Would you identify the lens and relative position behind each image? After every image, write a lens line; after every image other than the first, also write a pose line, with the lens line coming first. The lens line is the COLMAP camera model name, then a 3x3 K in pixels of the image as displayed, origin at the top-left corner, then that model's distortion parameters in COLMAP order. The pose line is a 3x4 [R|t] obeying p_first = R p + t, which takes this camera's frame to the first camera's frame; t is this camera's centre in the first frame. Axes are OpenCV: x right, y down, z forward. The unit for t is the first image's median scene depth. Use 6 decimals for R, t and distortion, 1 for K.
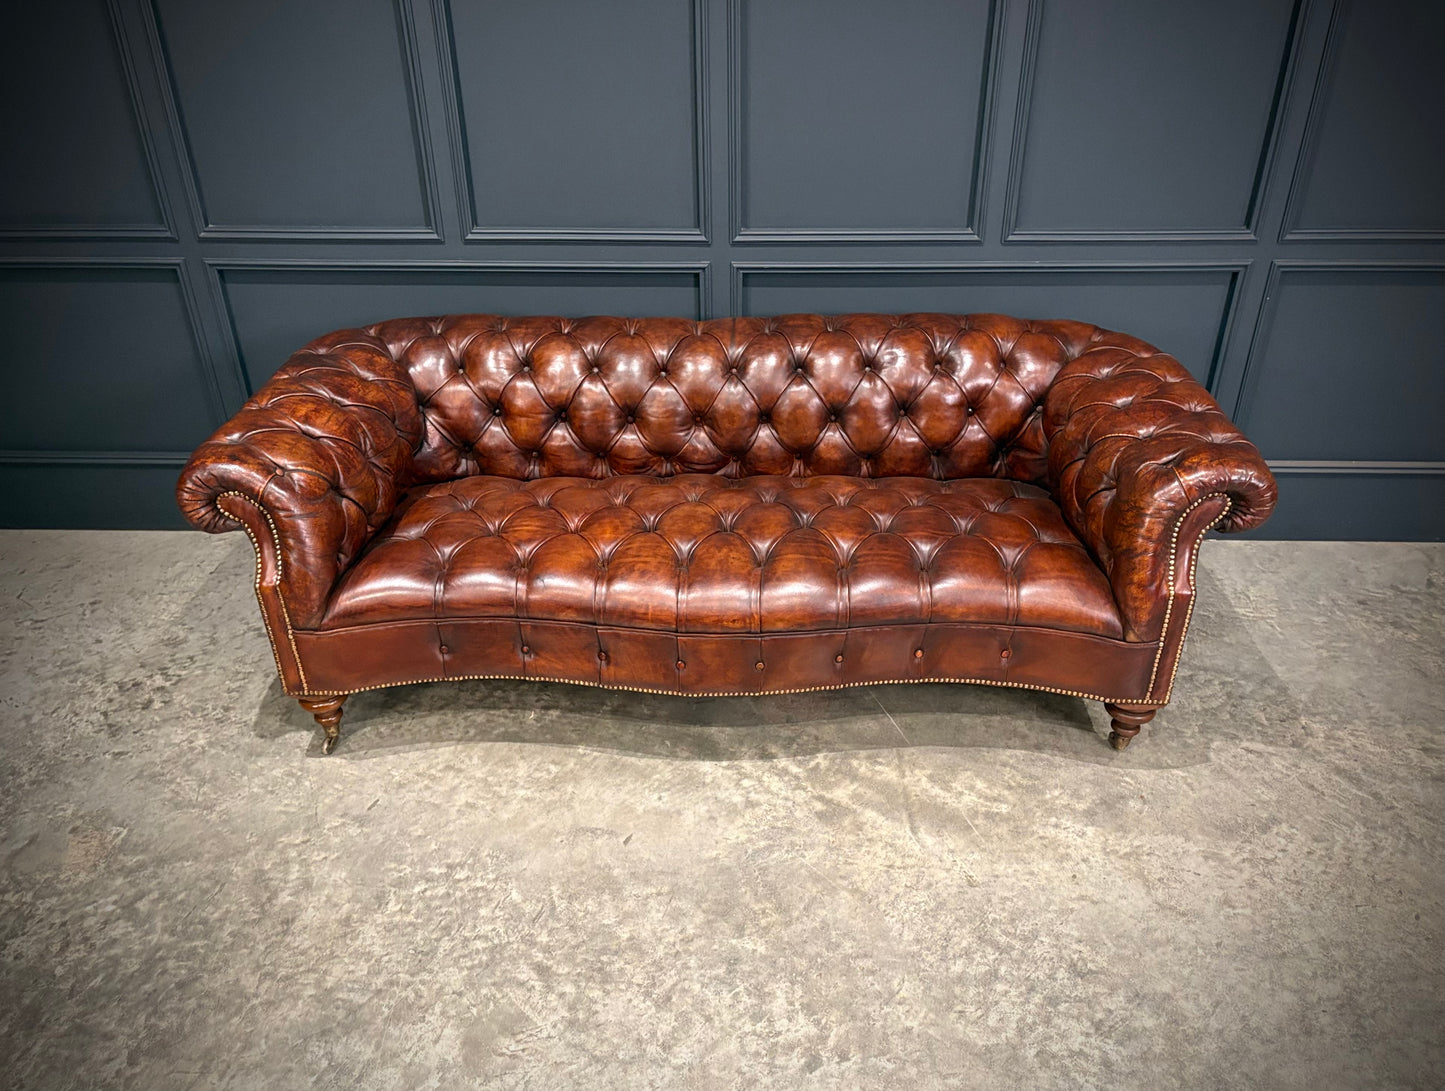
lens RADIAL K [[1151.9, 0, 728.3], [0, 1151.9, 556.8], [0, 0, 1]] dist [0.041072, -0.030660]
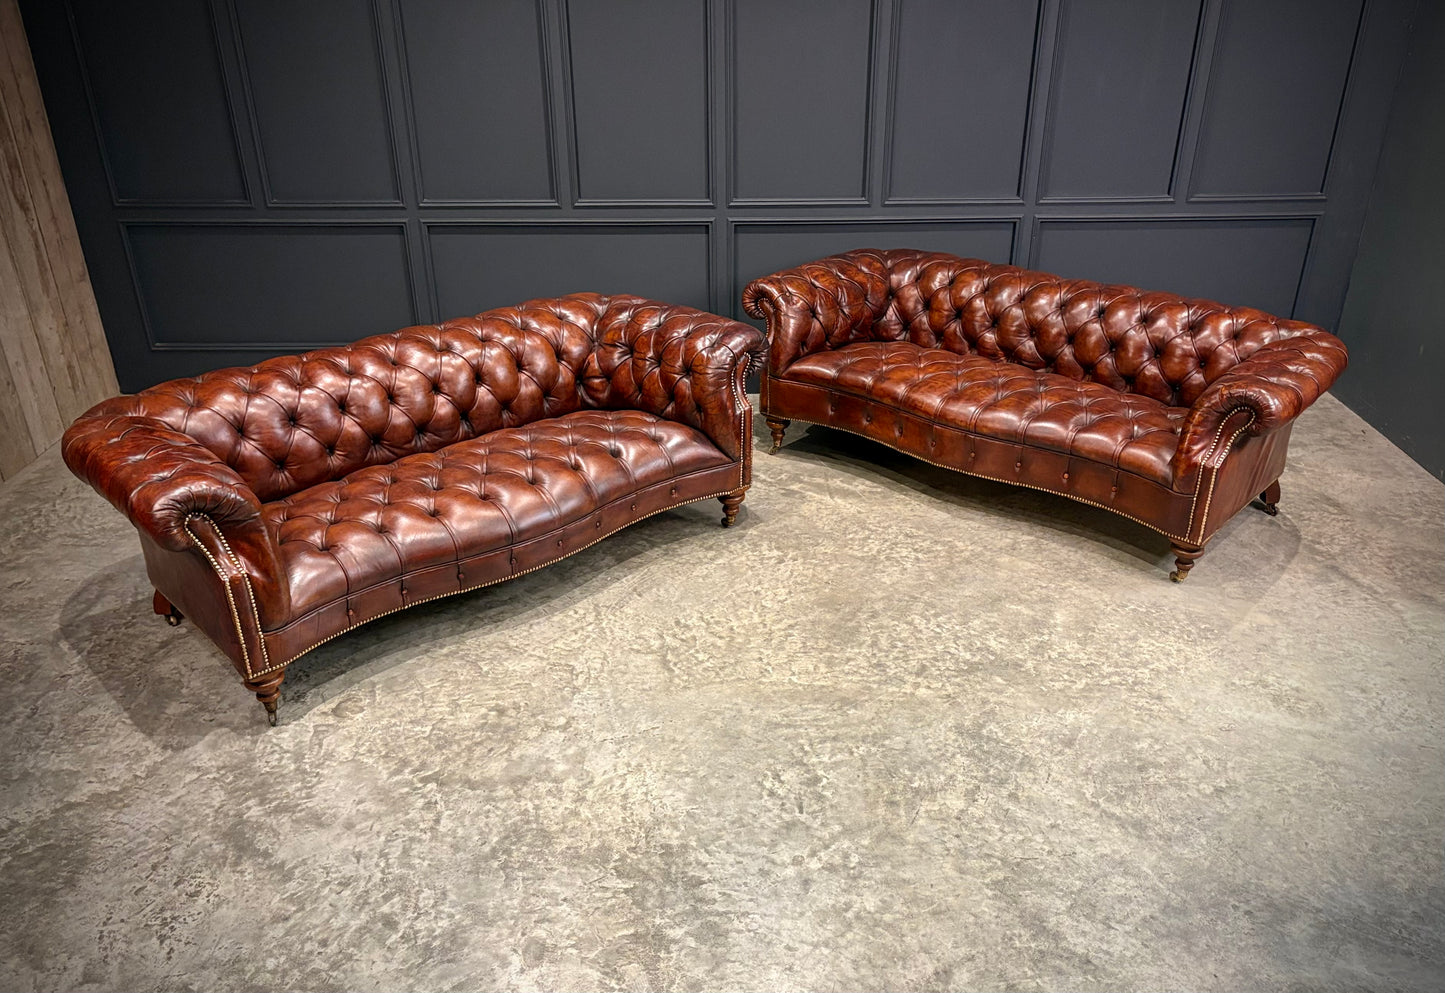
lens RADIAL K [[1188.2, 0, 711.4], [0, 1188.2, 584.9], [0, 0, 1]] dist [0.107688, -0.016224]
pose [[0.999698, -0.013170, 0.020749, -0.088617], [0.014097, 0.998879, -0.045191, 0.502625], [-0.020131, 0.045470, 0.998763, -1.036878]]
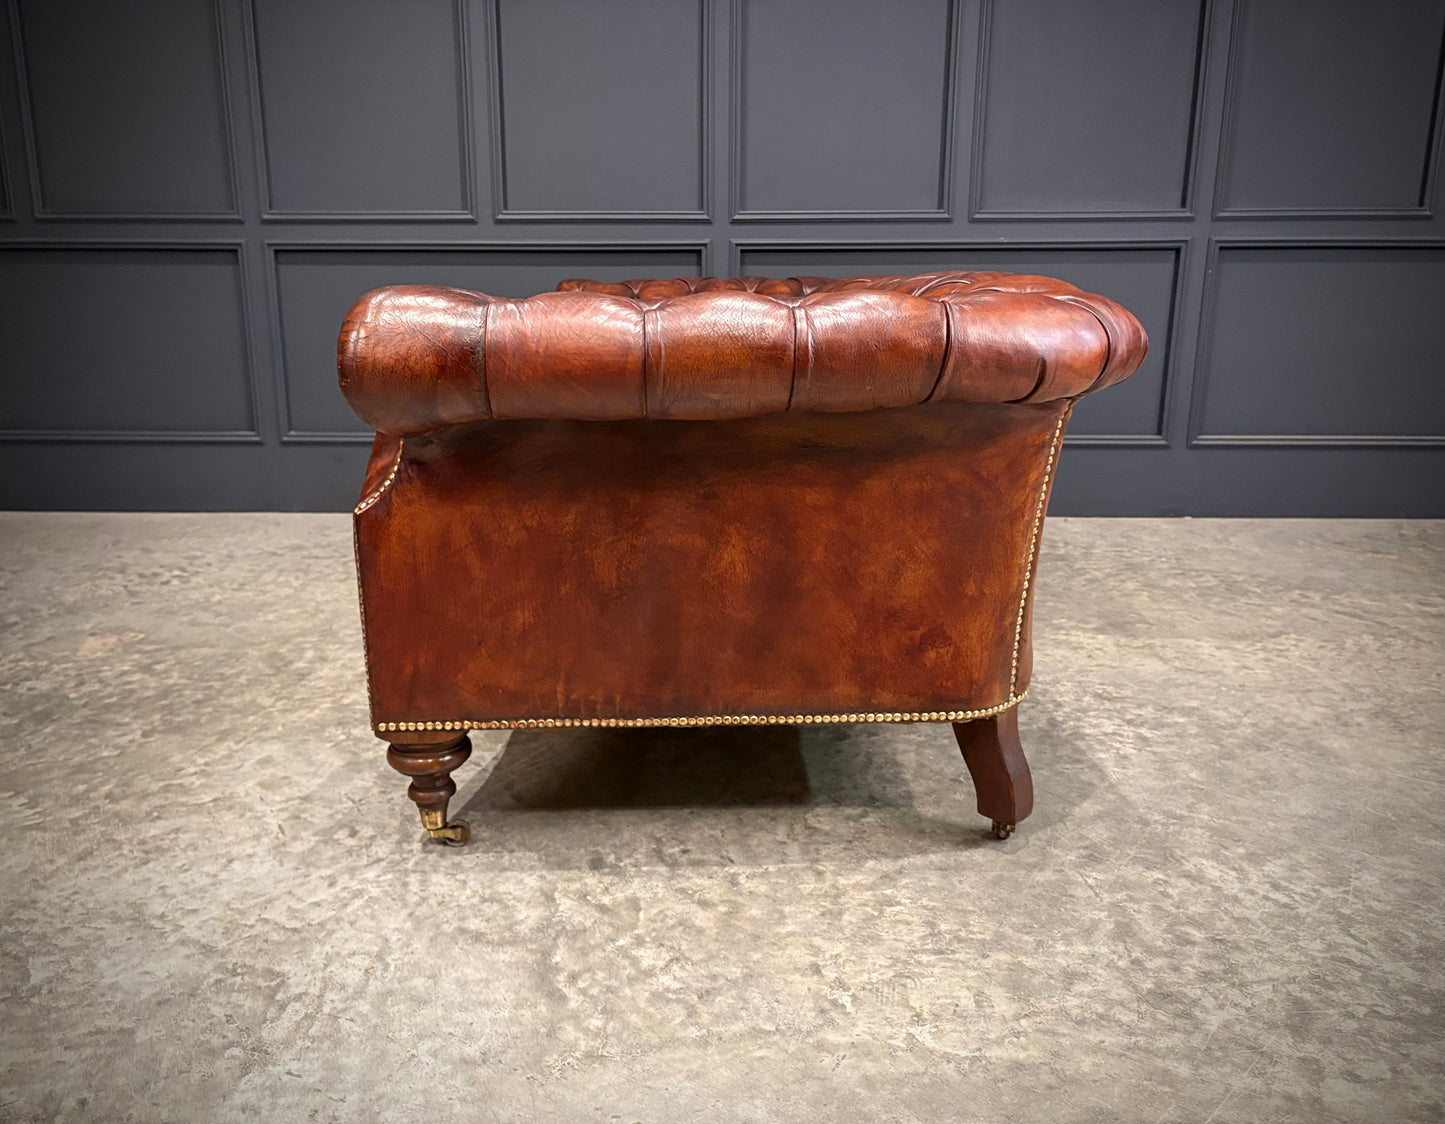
lens RADIAL K [[1160.0, 0, 682.1], [0, 1160.0, 556.6], [0, 0, 1]] dist [0.013609, 0.005740]
pose [[0.999965, 0.008175, -0.001833, -0.053382], [-0.008346, 0.953019, -0.302796, 0.512776], [-0.000728, 0.302801, 0.953054, 0.018667]]
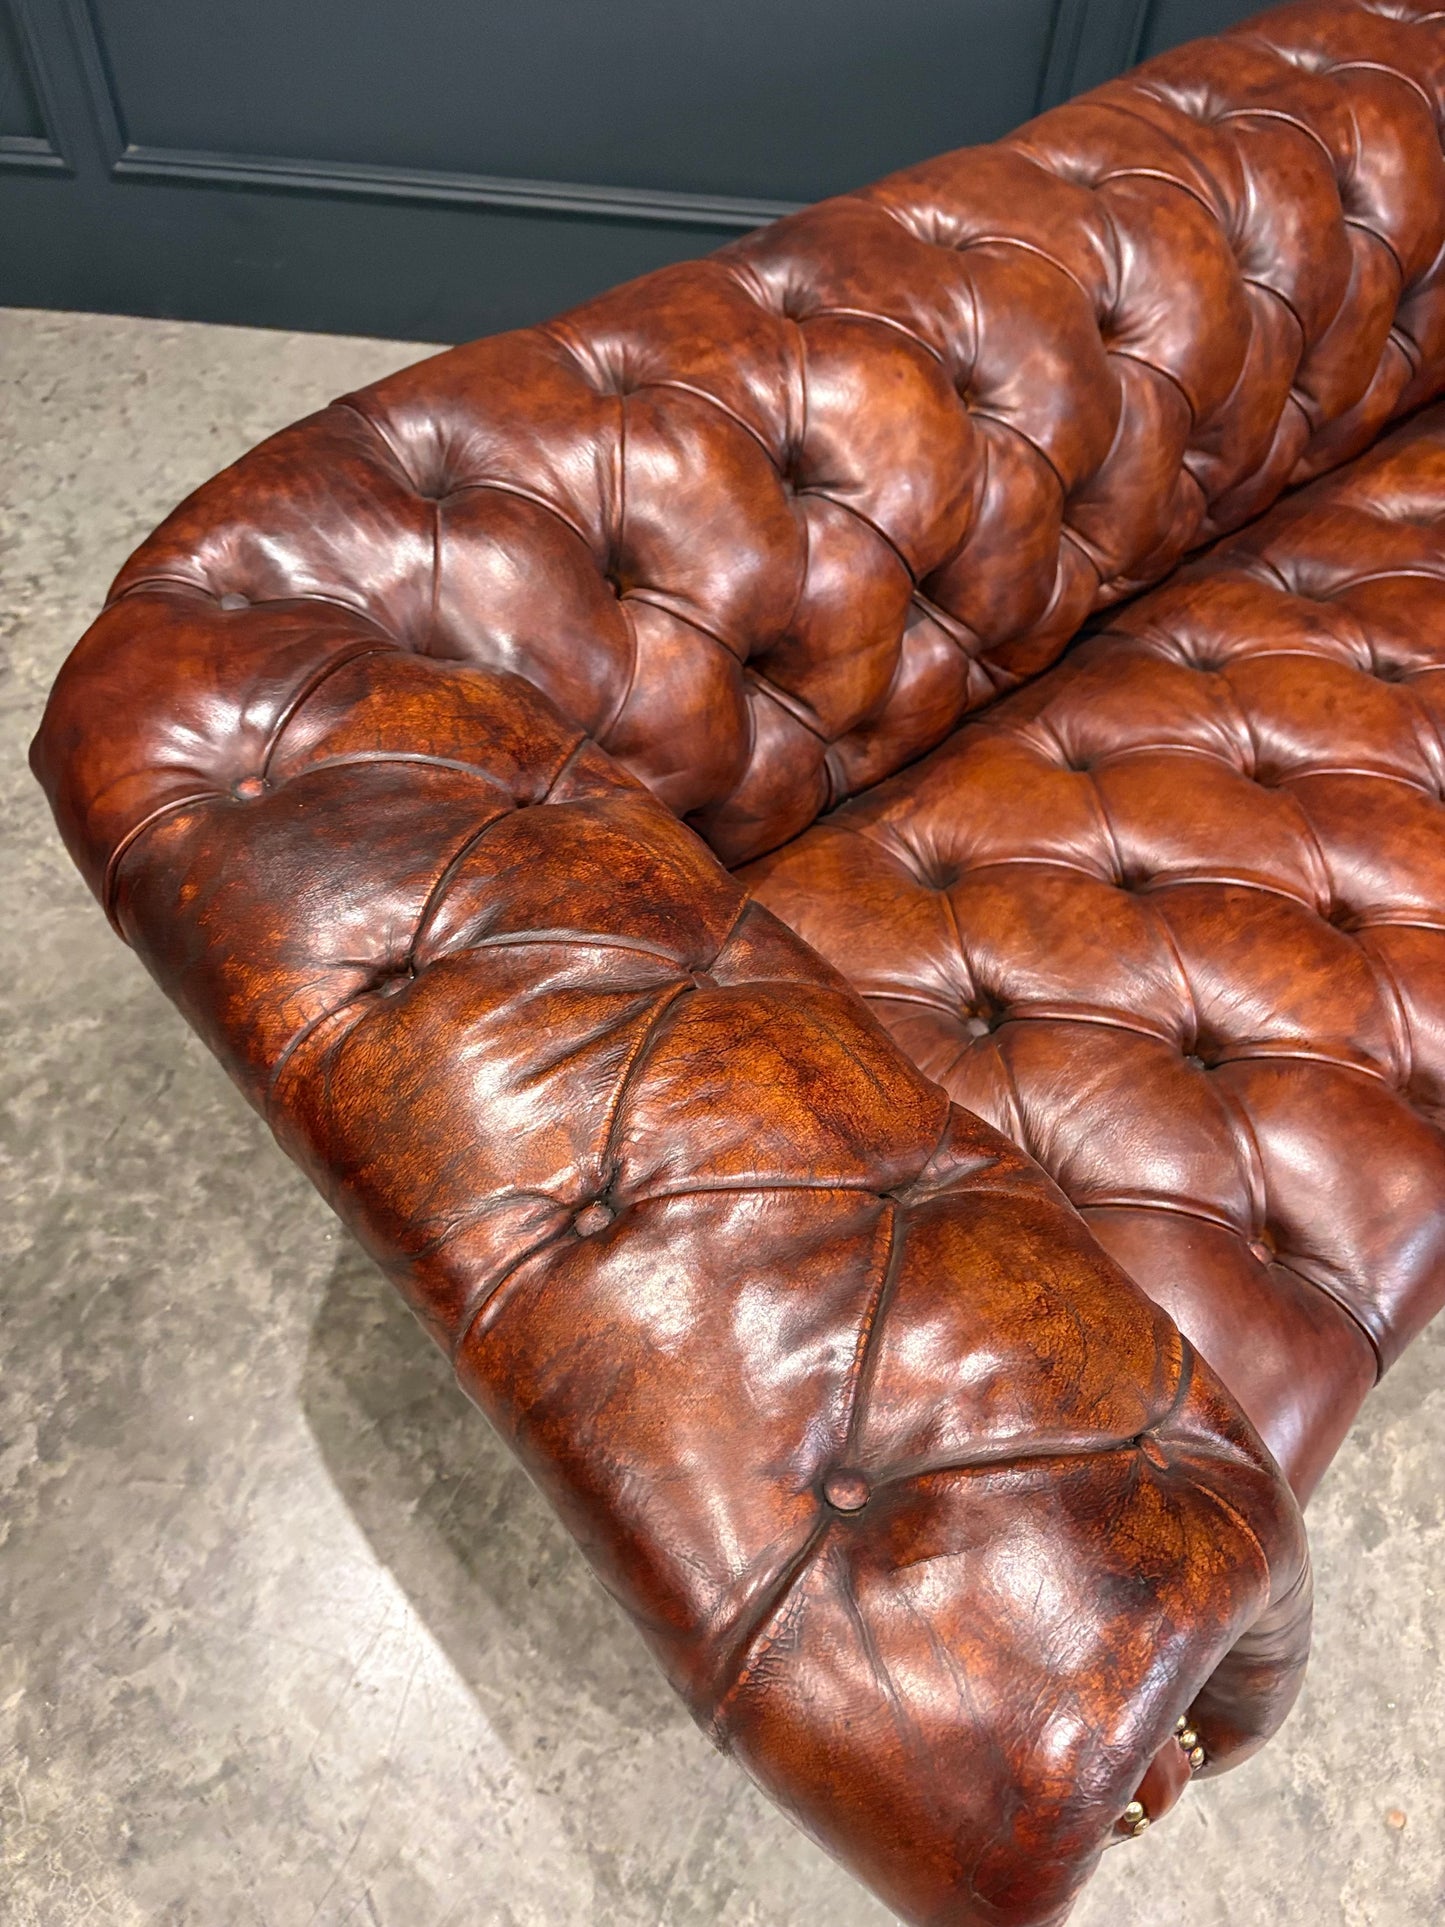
lens RADIAL K [[1479.1, 0, 722.2], [0, 1479.1, 983.5], [0, 0, 1]] dist [0.028361, -0.028485]
pose [[0.997767, 0.057889, 0.033308, -0.220703], [-0.066112, 0.926828, 0.369620, -0.015265], [-0.009474, -0.370997, 0.928586, 0.411618]]
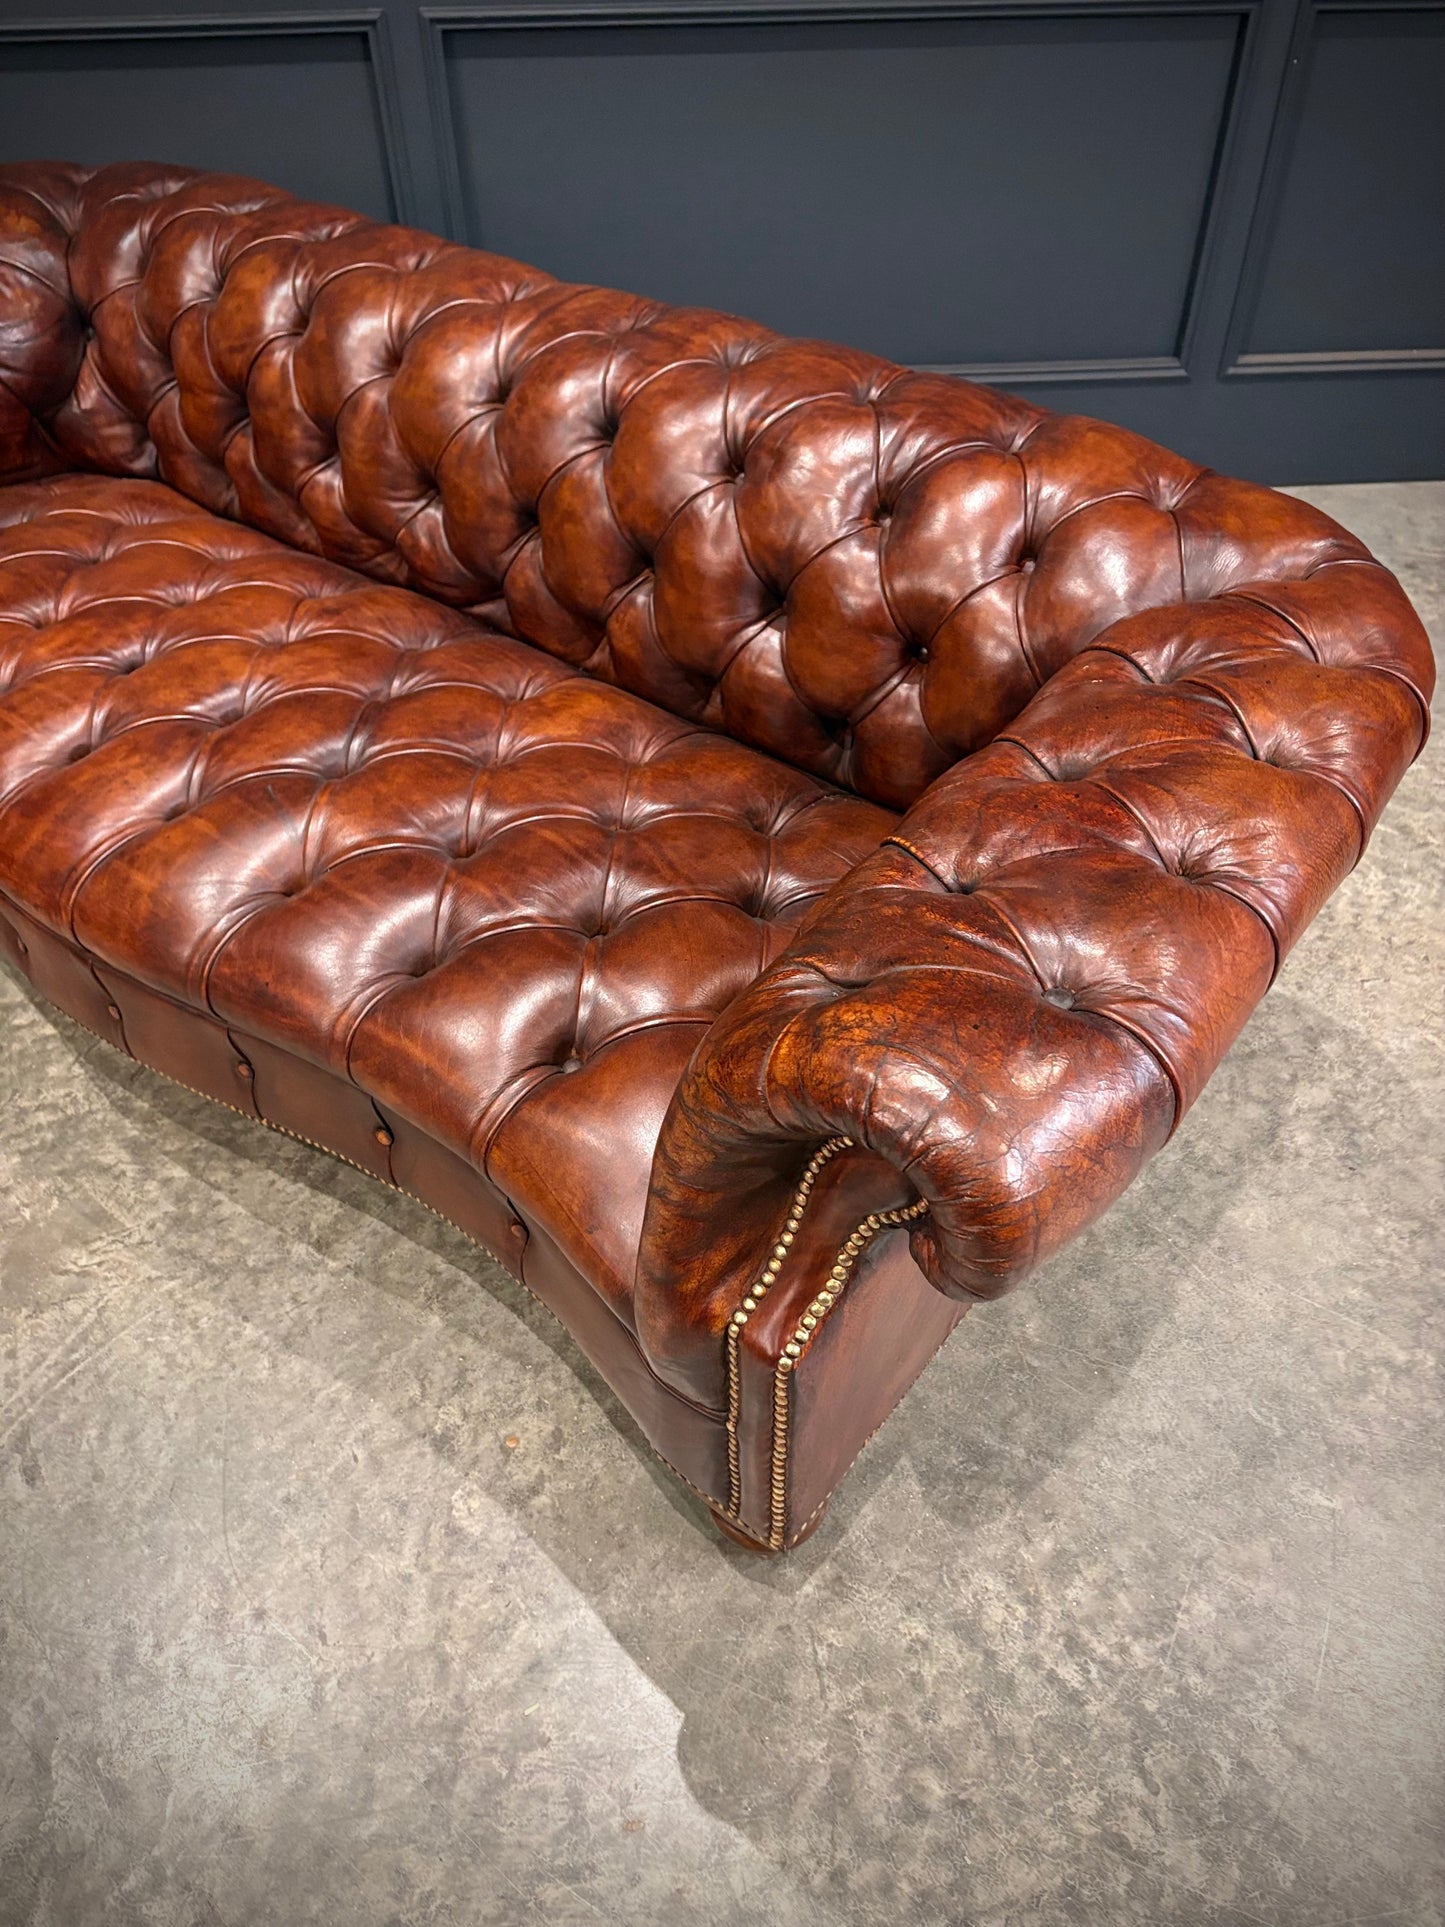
lens RADIAL K [[1479.1, 0, 740.8], [0, 1479.1, 985.3], [0, 0, 1]] dist [0.028361, -0.028485]
pose [[0.996546, -0.057419, 0.059989, 0.123412], [0.042524, 0.973371, 0.225255, 0.090385], [-0.071326, -0.221926, 0.972451, 0.178562]]
